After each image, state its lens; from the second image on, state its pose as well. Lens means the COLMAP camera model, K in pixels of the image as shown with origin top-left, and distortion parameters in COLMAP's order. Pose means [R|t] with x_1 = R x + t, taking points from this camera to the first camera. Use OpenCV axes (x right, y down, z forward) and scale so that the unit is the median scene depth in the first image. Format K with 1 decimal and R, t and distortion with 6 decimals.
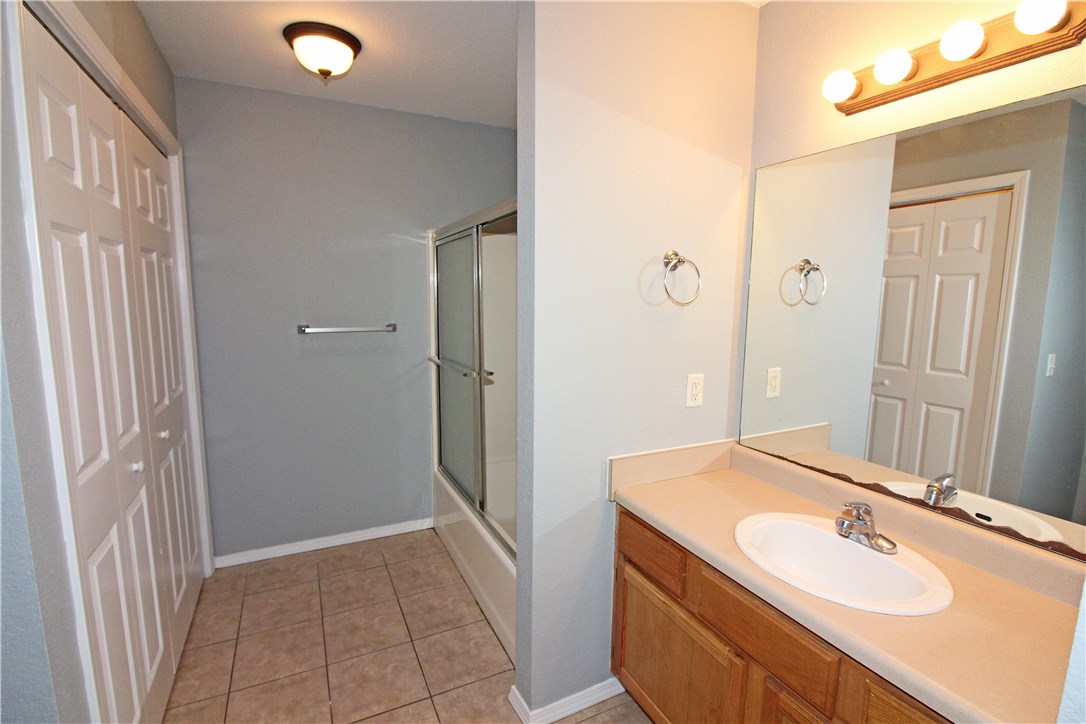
lens RADIAL K [[500.9, 0, 544.2], [0, 500.9, 362.8], [0, 0, 1]] dist [-0.009436, -0.007310]
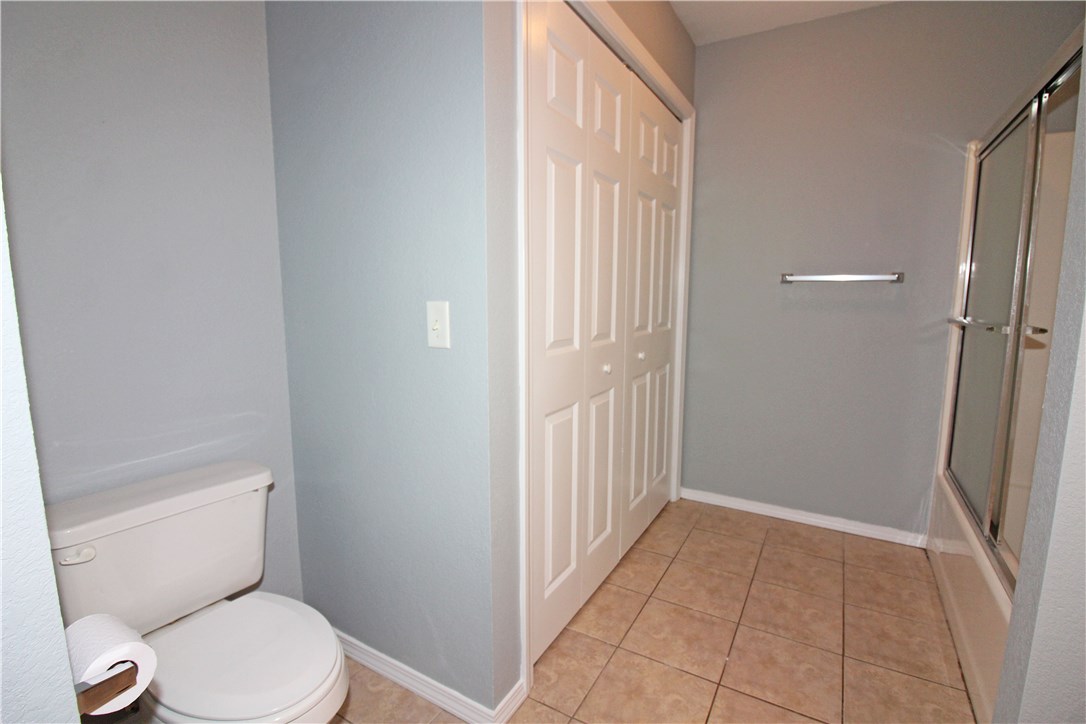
lens RADIAL K [[500.9, 0, 549.7], [0, 500.9, 357.1], [0, 0, 1]] dist [-0.009436, -0.007310]
pose [[0.555057, 0.103693, -0.825324, 0.069064], [-0.108094, 0.992778, 0.052035, 0.092440], [0.824759, 0.060330, 0.562257, 0.138748]]
